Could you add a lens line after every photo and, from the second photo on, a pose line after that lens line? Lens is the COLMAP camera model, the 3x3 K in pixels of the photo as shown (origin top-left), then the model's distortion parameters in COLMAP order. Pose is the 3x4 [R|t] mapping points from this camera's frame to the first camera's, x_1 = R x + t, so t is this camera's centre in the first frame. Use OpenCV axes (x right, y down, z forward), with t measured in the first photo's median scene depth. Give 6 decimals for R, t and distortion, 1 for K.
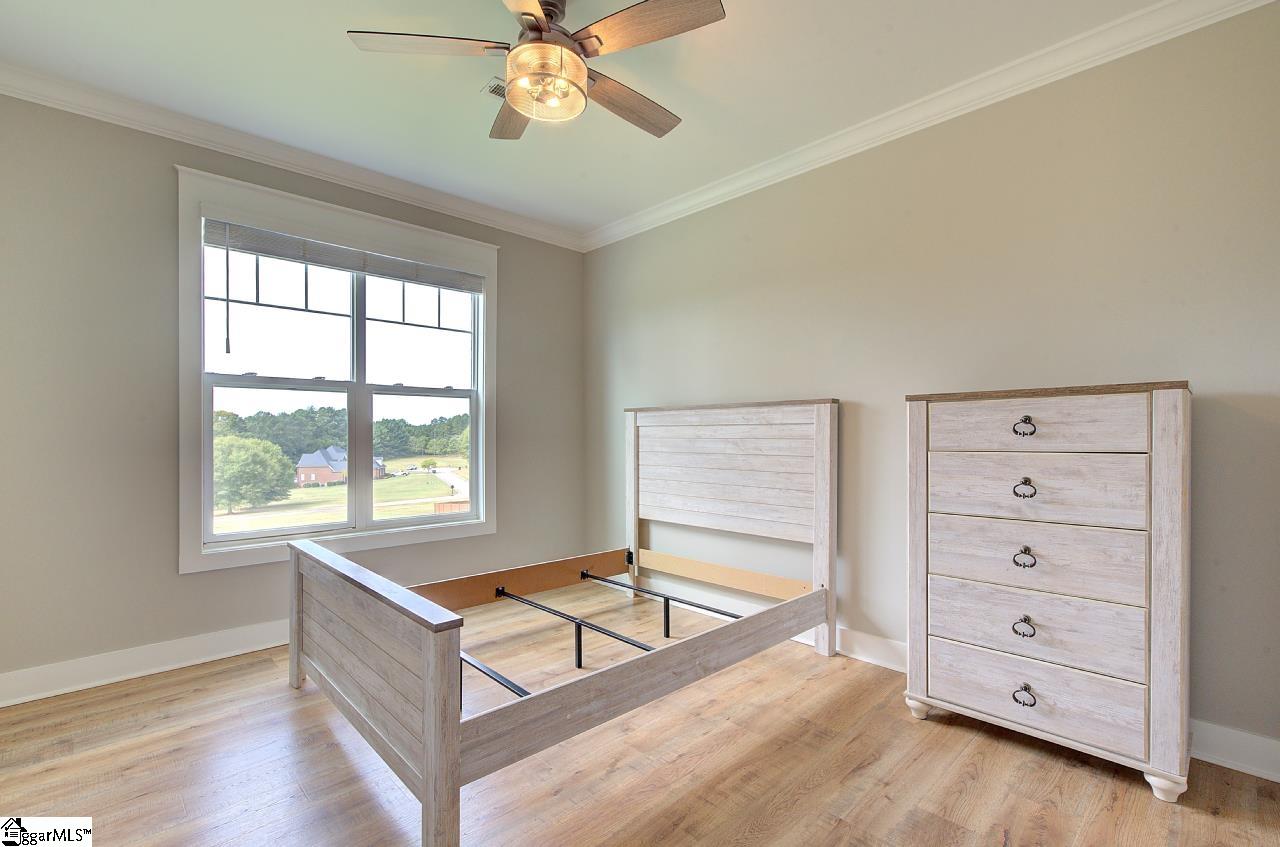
lens RADIAL K [[566.8, 0, 643.8], [0, 566.8, 436.5], [0, 0, 1]] dist [0.001074, 0.000084]
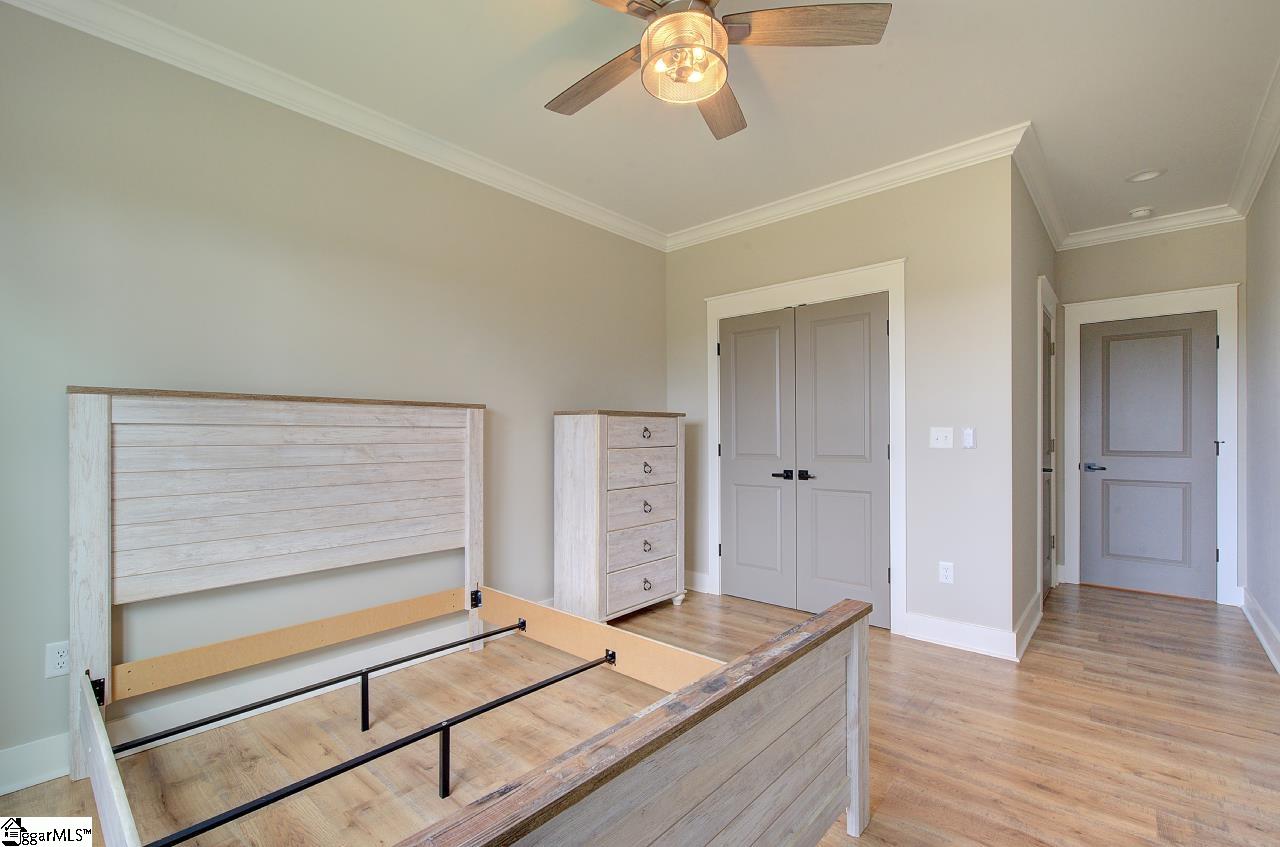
lens RADIAL K [[566.8, 0, 643.8], [0, 566.8, 436.5], [0, 0, 1]] dist [0.001074, 0.000084]
pose [[-0.071902, 0.001519, 0.997411, -0.680310], [0.007310, 0.999973, -0.000996, -0.003273], [-0.997385, 0.007219, -0.071911, 0.704418]]
